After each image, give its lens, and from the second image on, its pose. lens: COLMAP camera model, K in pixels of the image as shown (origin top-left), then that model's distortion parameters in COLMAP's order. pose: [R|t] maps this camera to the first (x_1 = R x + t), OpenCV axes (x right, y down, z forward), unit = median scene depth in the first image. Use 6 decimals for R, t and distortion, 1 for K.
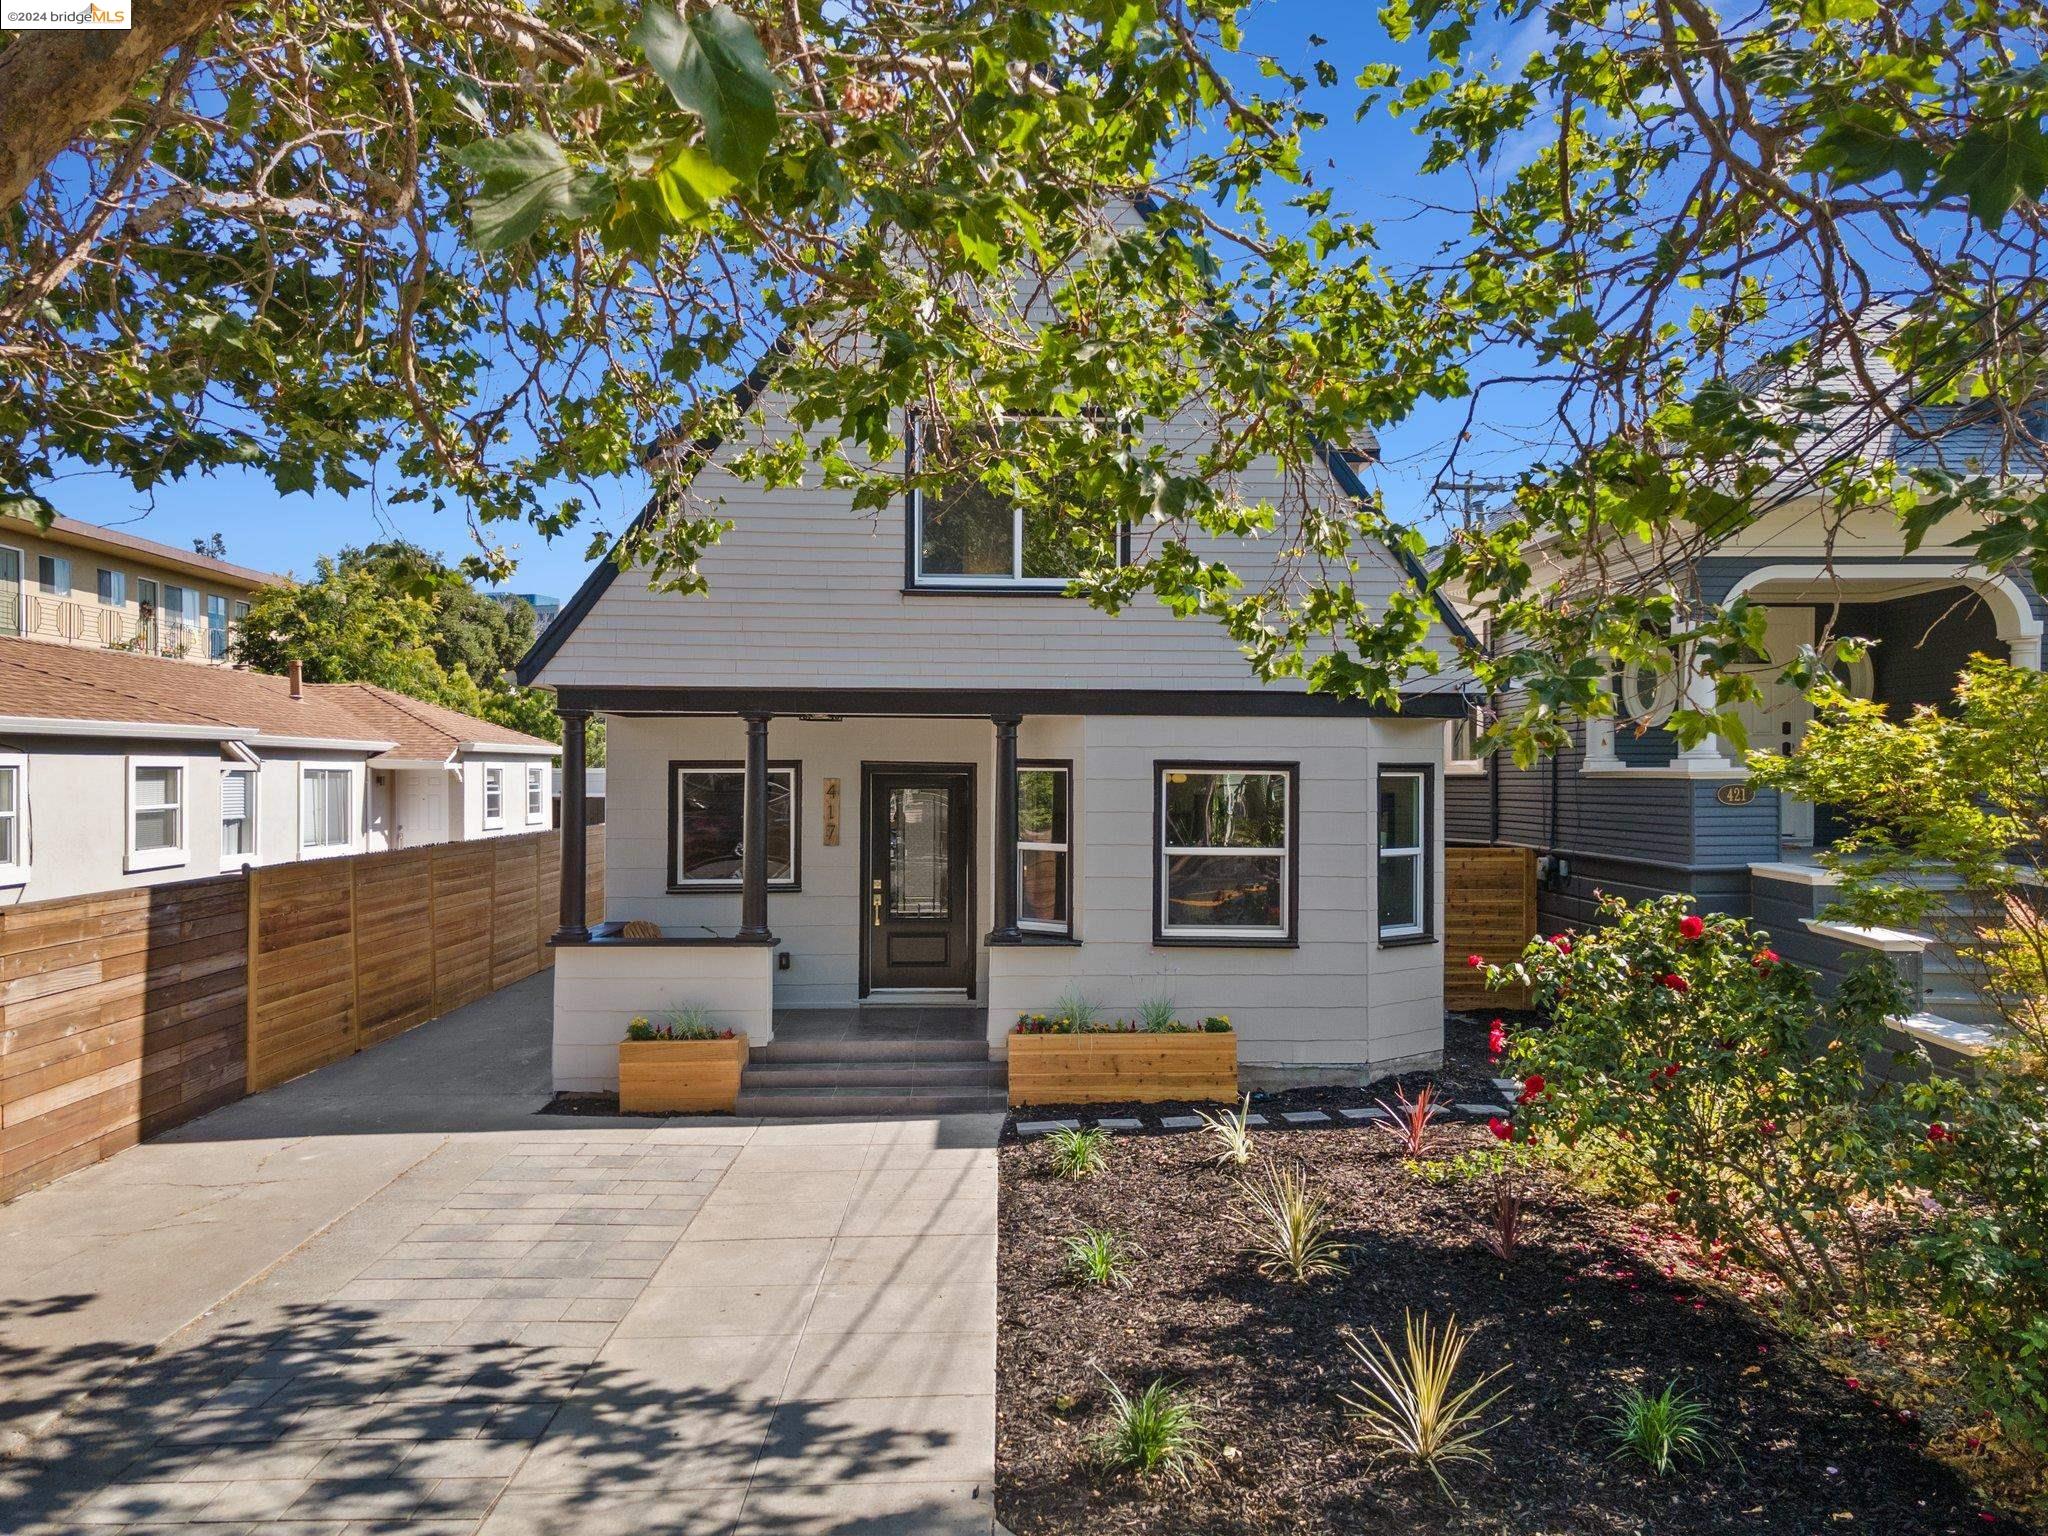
lens RADIAL K [[1514.8, 0, 1041.9], [0, 1514.8, 776.5], [0, 0, 1]] dist [0.029242, 0.000046]
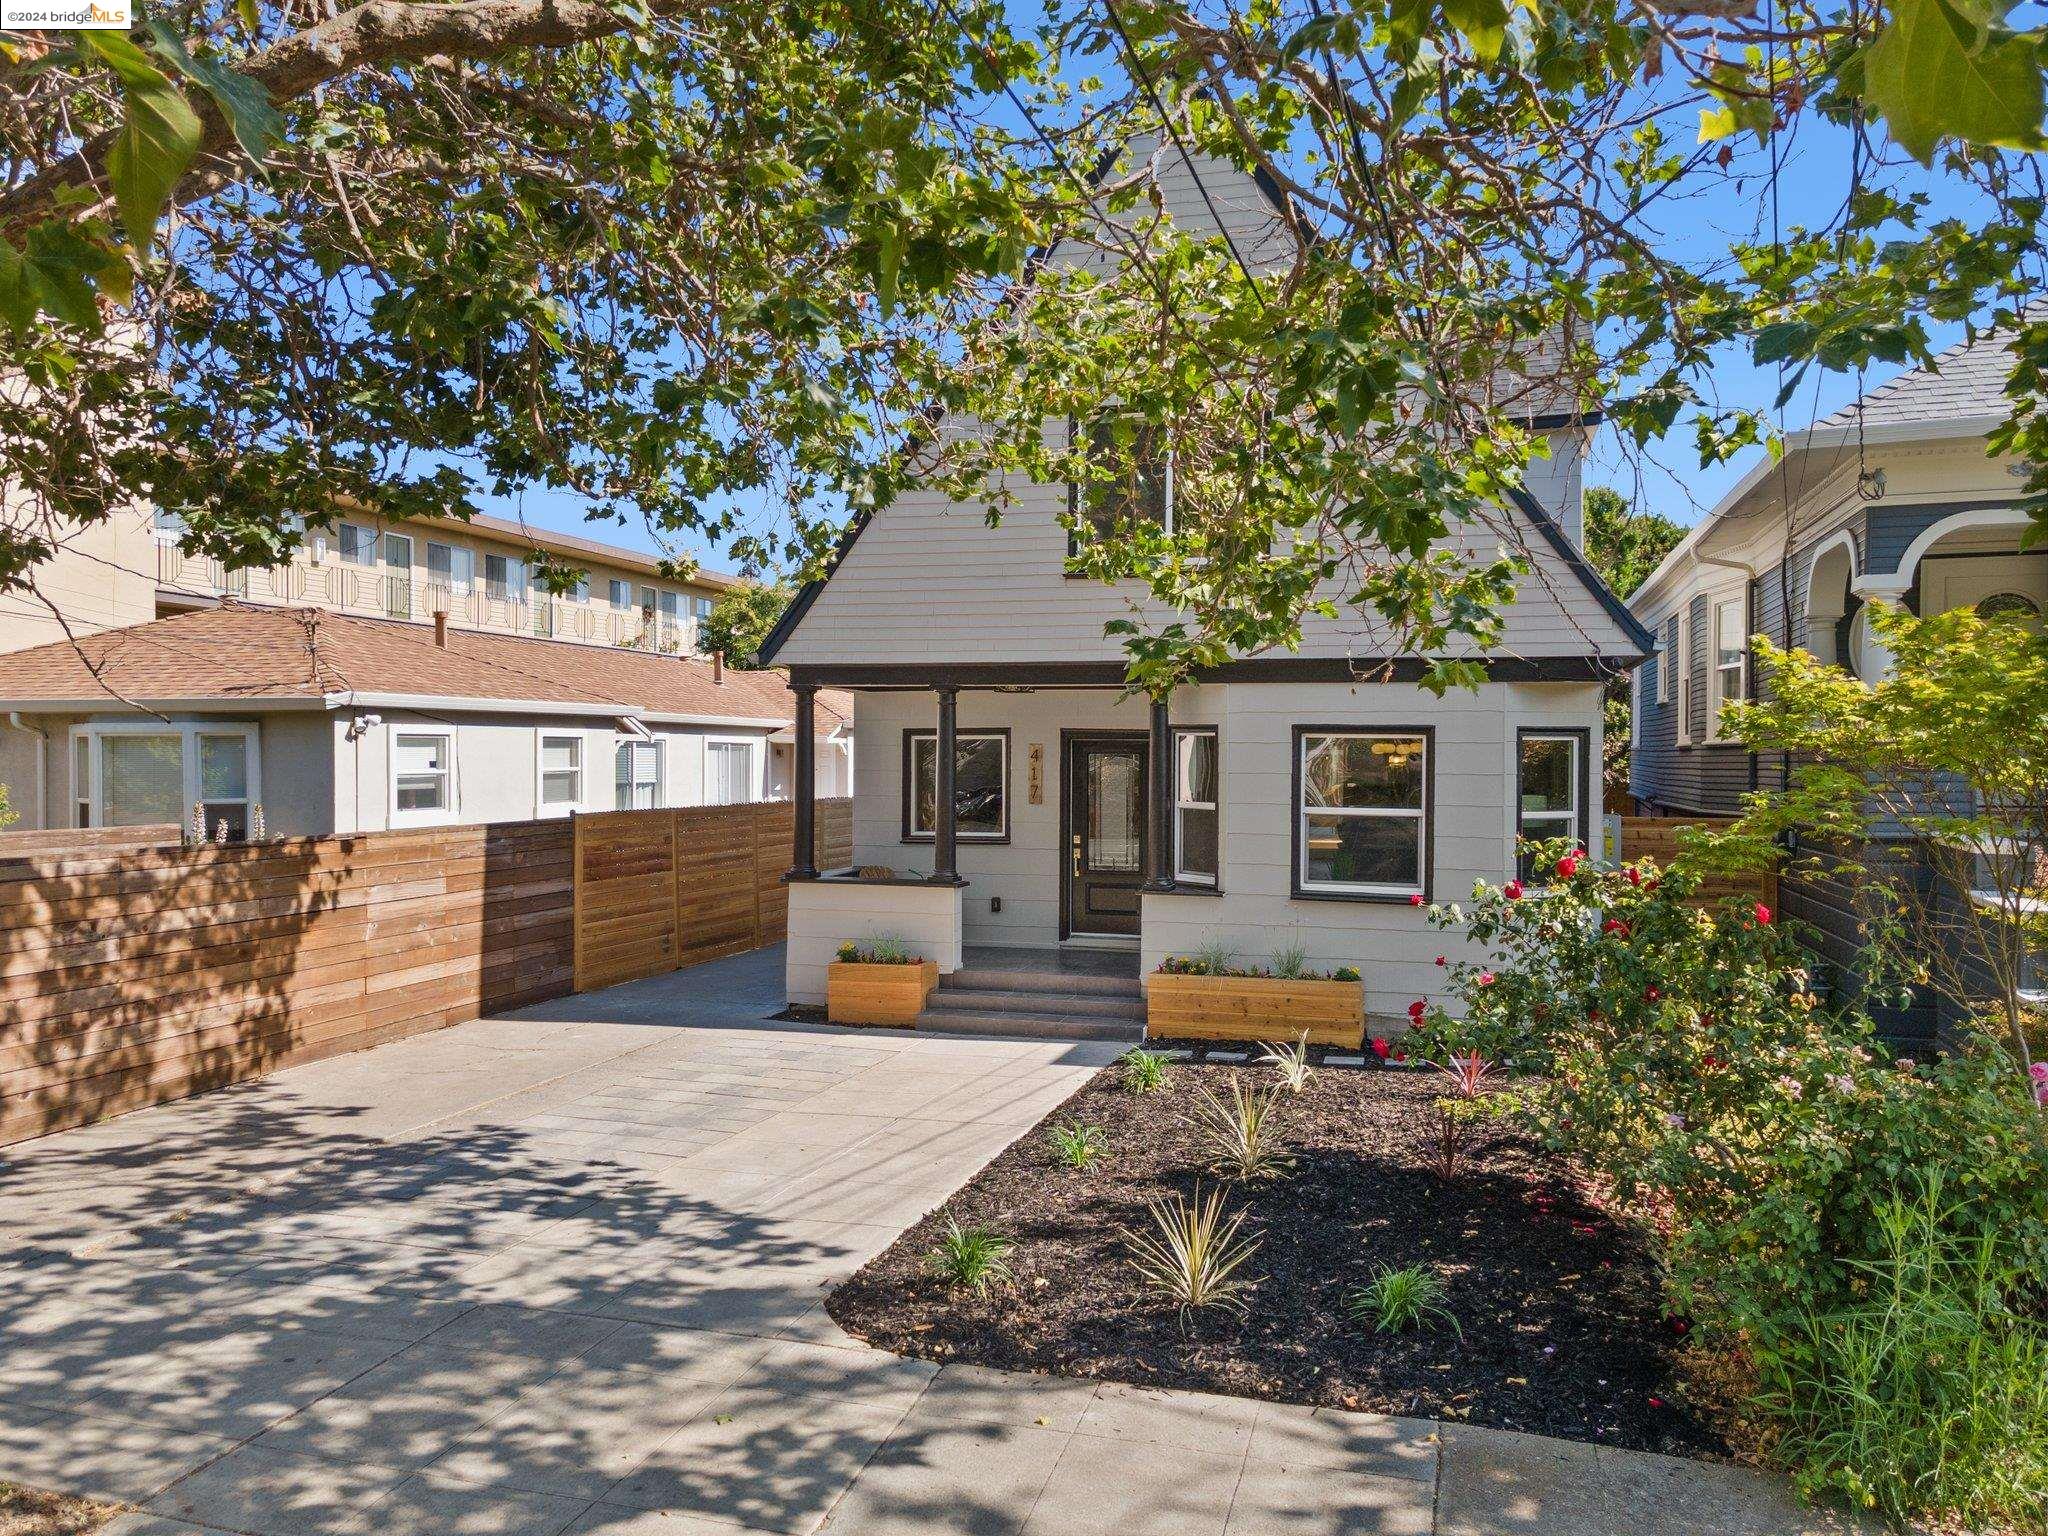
lens RADIAL K [[1489.2, 0, 1024.4], [0, 1489.2, 805.0], [0, 0, 1]] dist [0.026177, 0.001483]
pose [[0.948607, 0.012665, -0.316203, 0.228763], [-0.002877, 0.999503, 0.031403, 0.013168], [0.316443, -0.028880, 0.948172, -0.055139]]
